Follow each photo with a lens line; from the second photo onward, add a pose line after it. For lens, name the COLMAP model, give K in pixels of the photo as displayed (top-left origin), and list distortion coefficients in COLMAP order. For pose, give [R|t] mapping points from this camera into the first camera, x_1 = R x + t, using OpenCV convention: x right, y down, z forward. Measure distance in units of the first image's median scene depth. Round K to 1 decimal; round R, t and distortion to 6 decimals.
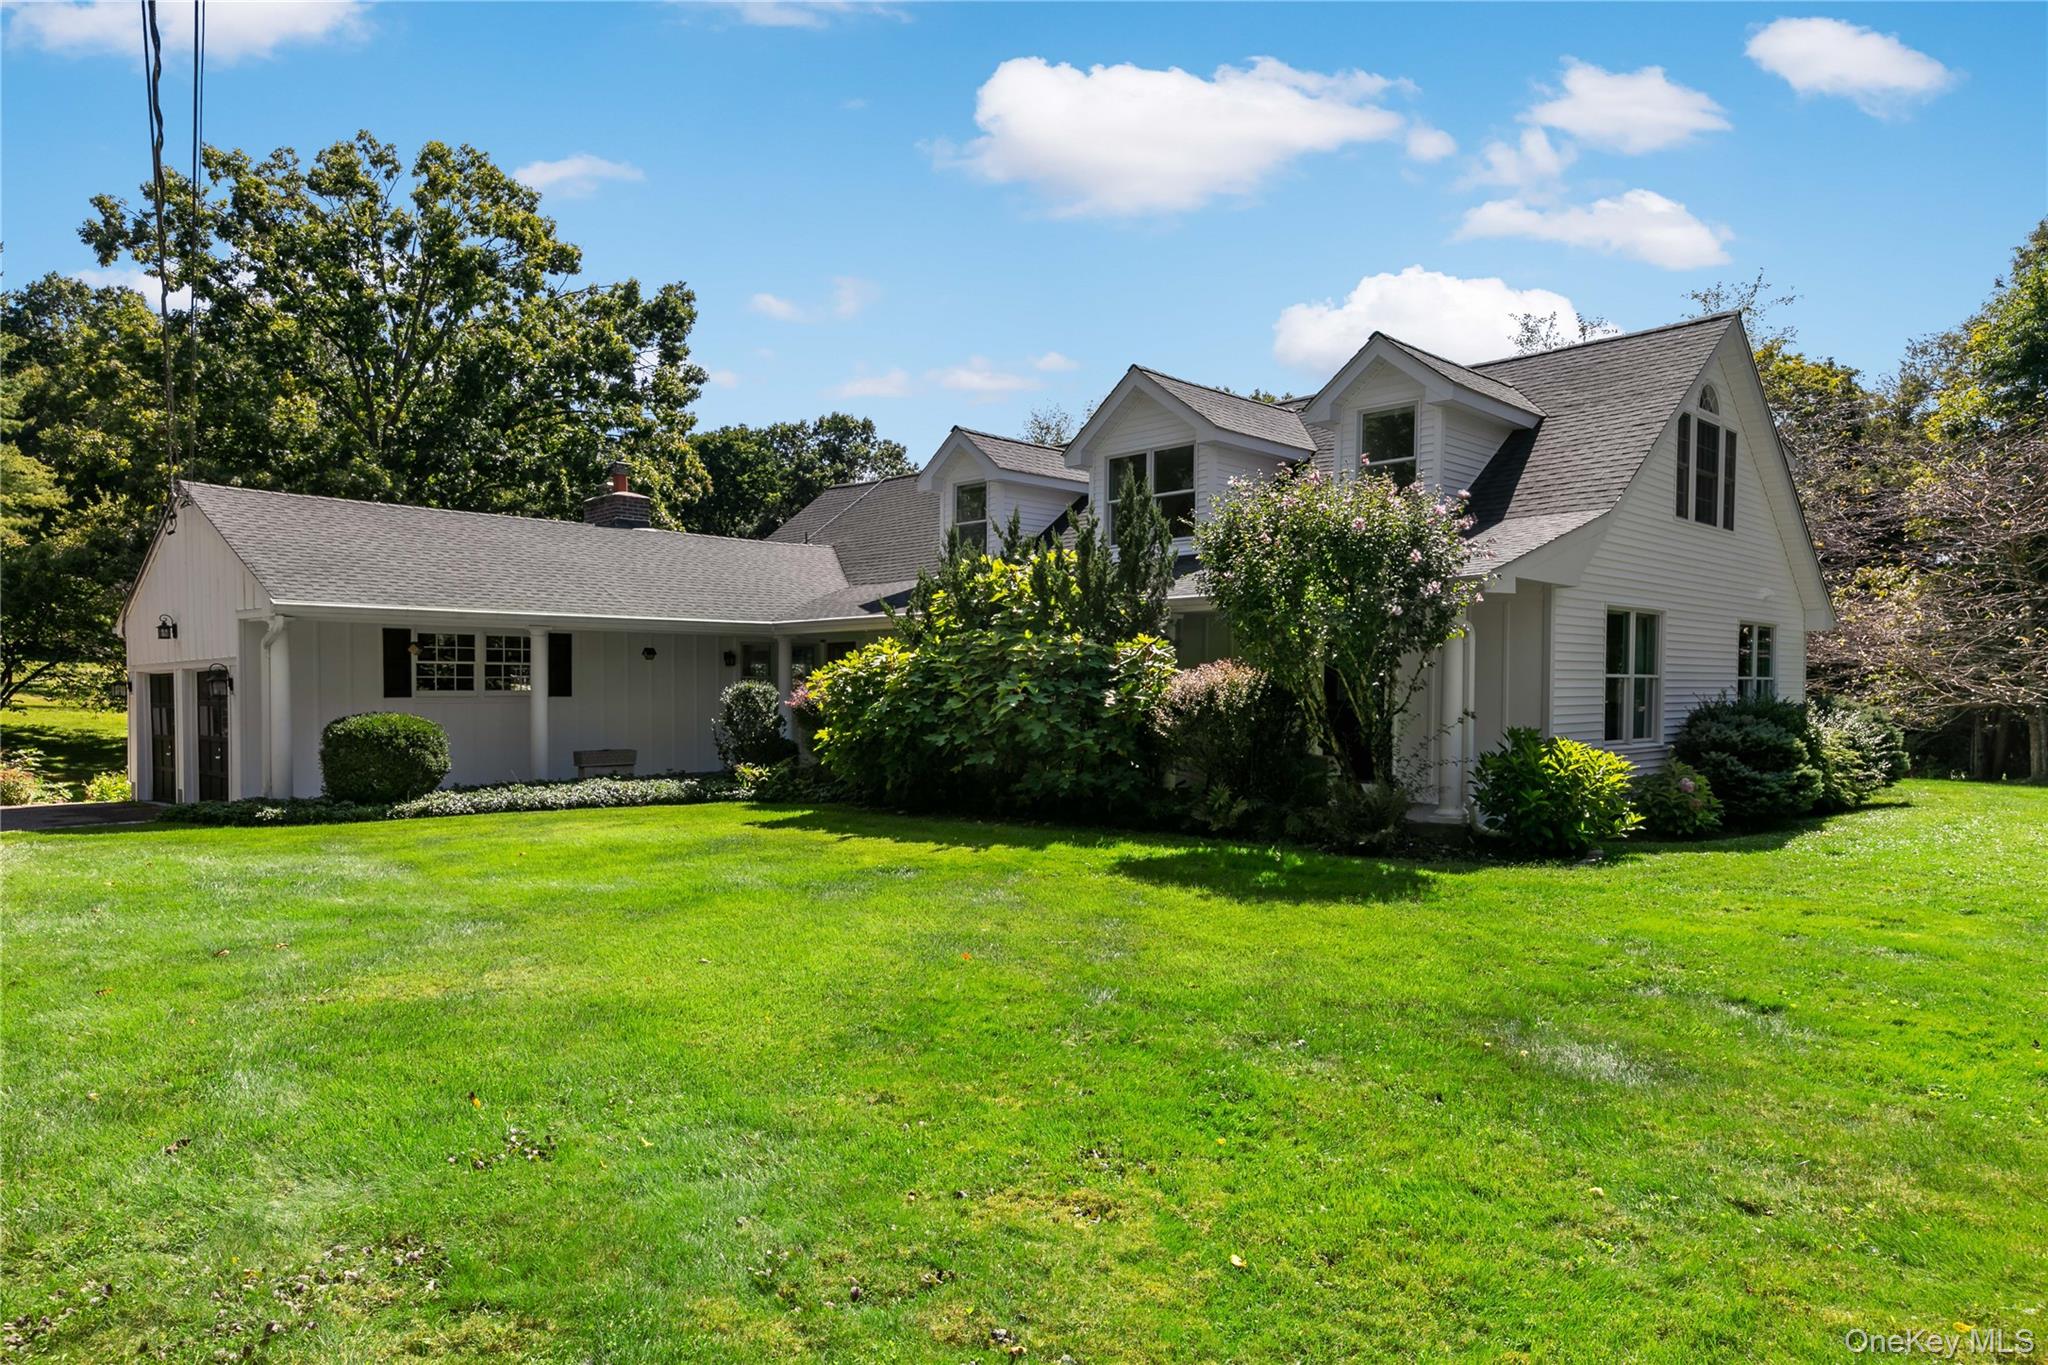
lens RADIAL K [[1301.8, 0, 1002.4], [0, 1301.8, 747.8], [0, 0, 1]] dist [-0.005310, -0.001506]
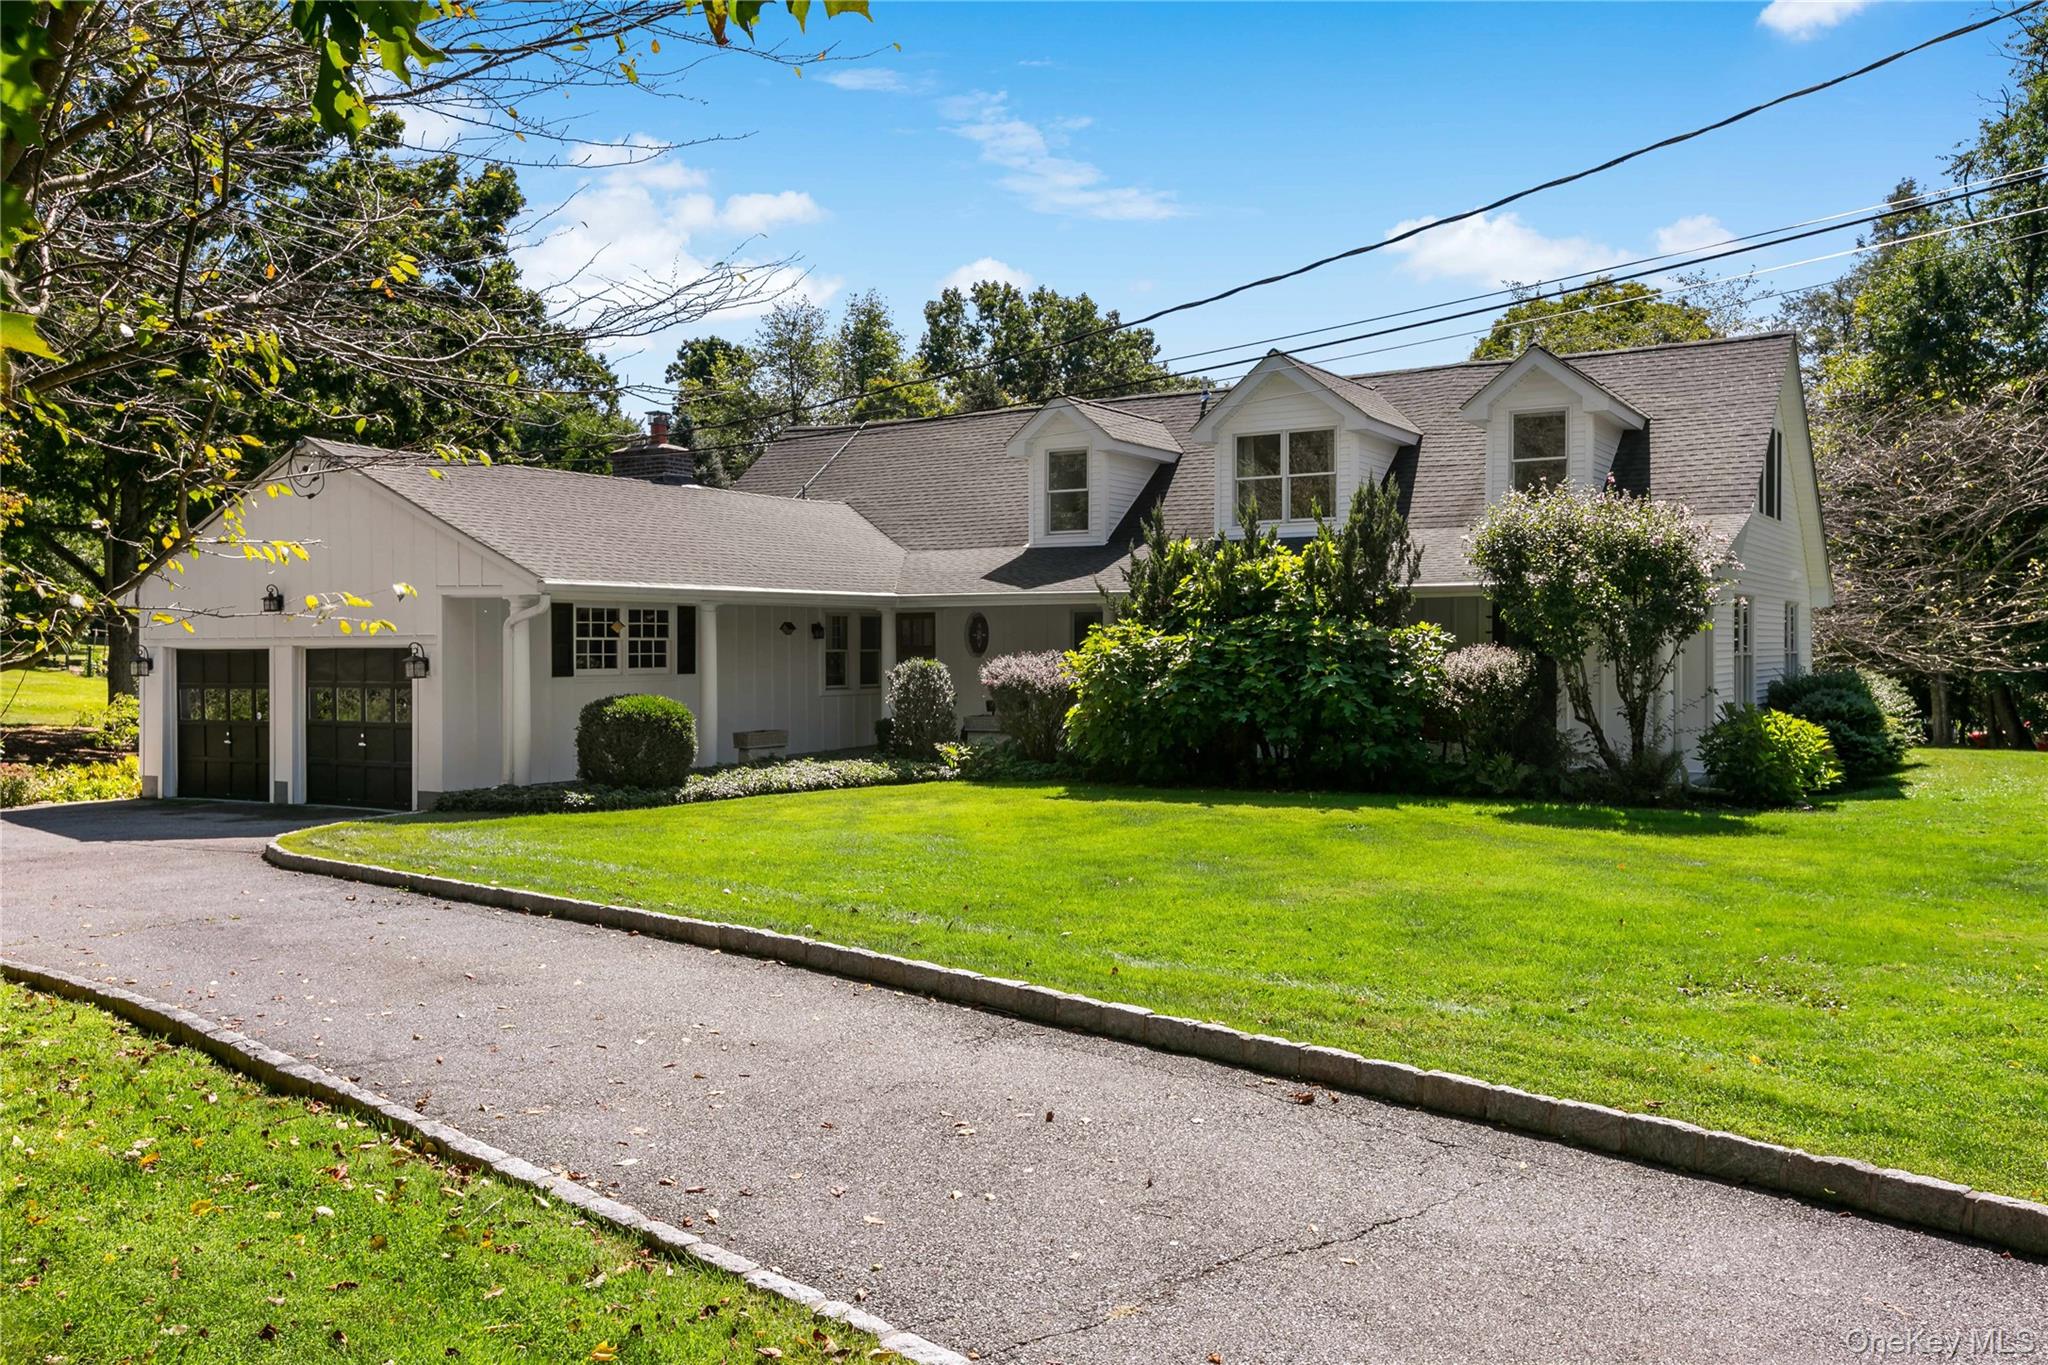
lens RADIAL K [[1742.8, 0, 1025.2], [0, 1742.8, 678.0], [0, 0, 1]] dist [-0.010249, 0.002017]
pose [[0.967769, -0.004923, 0.251792, -0.525092], [0.011456, 0.999634, -0.024489, -0.004392], [-0.251580, 0.026584, 0.967471, -0.326519]]
